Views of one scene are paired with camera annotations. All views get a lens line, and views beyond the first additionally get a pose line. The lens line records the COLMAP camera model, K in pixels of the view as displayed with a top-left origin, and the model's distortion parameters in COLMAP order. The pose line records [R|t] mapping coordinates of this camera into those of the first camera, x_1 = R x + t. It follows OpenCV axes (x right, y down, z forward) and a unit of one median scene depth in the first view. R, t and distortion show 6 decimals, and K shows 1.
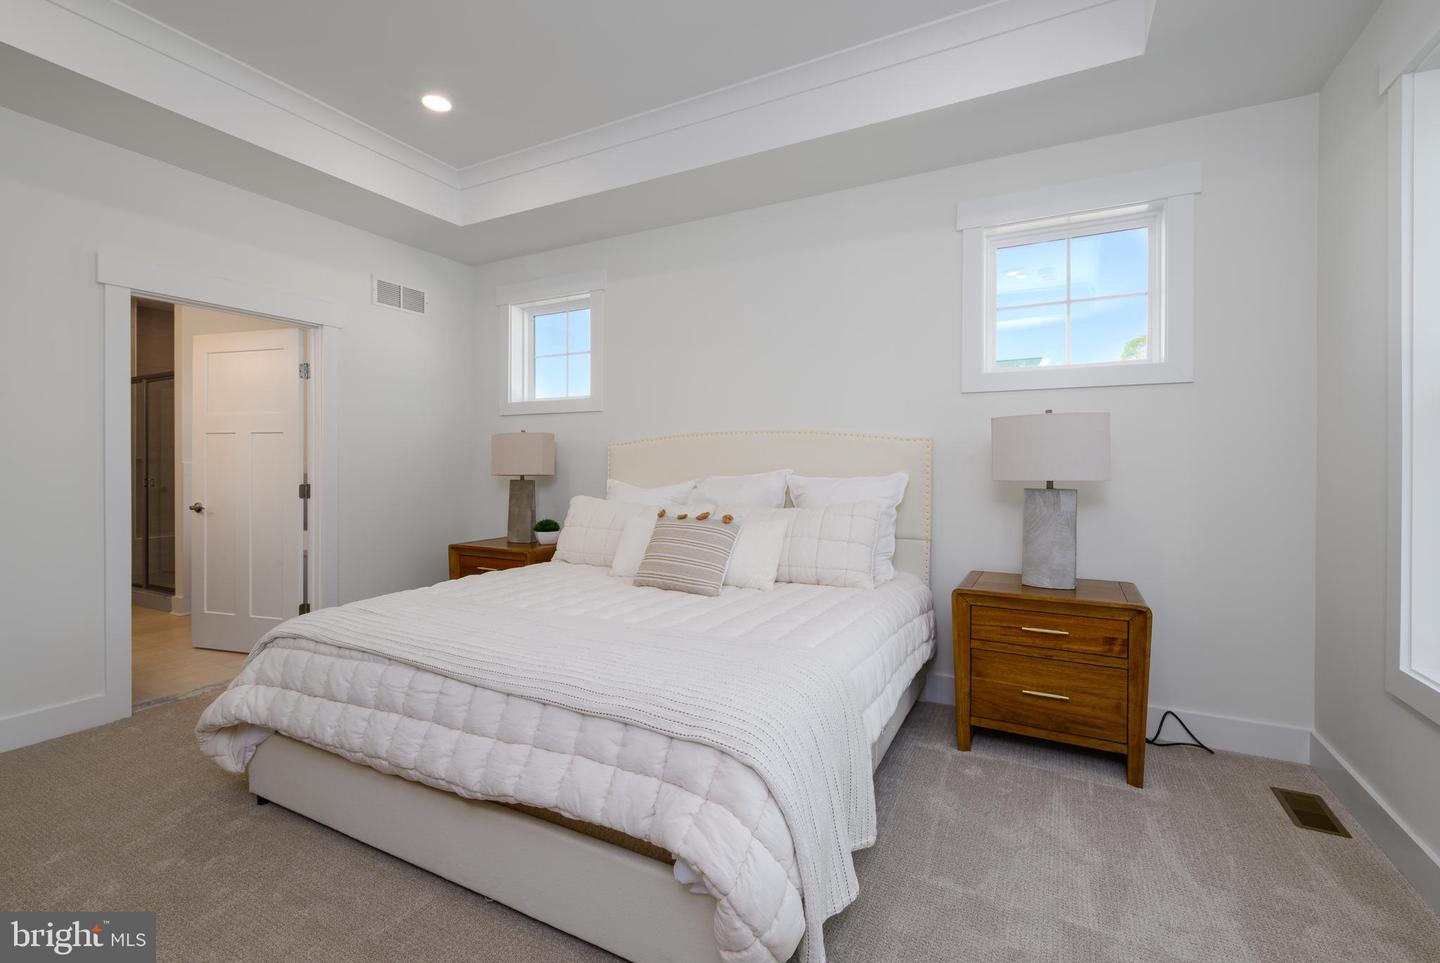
lens RADIAL K [[616.1, 0, 718.2], [0, 616.1, 466.4], [0, 0, 1]] dist [0.003174, -0.000695]
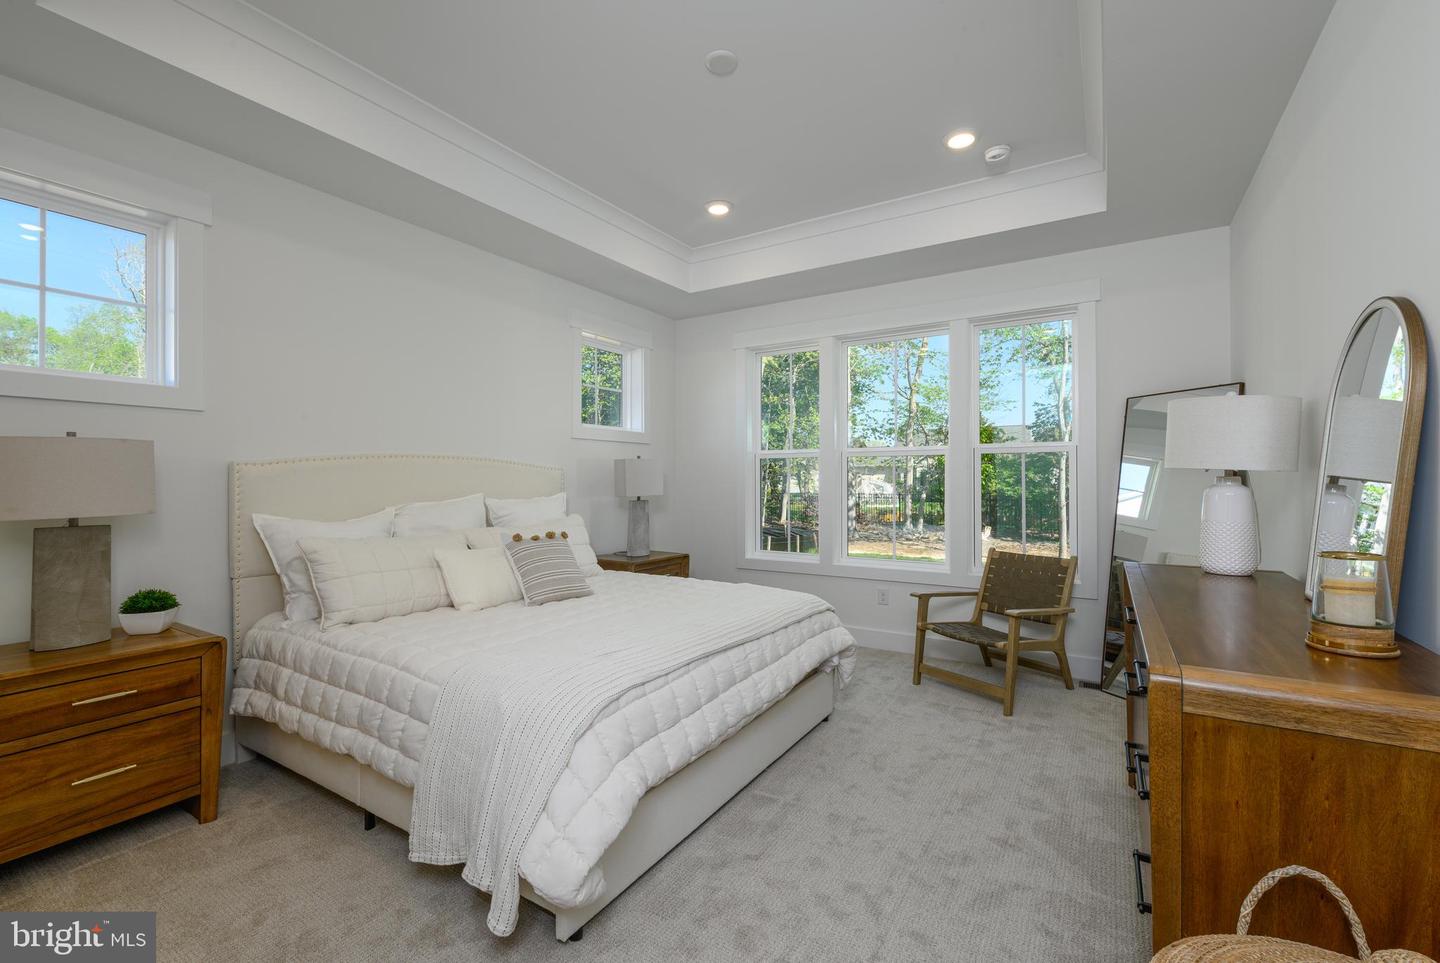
lens RADIAL K [[616.1, 0, 715.3], [0, 616.1, 481.9], [0, 0, 1]] dist [0.003174, -0.000695]
pose [[0.080111, 0.002810, 0.996782, -0.874729], [0.016884, 0.999849, -0.004176, -0.004713], [-0.996643, 0.017164, 0.080051, 0.462128]]
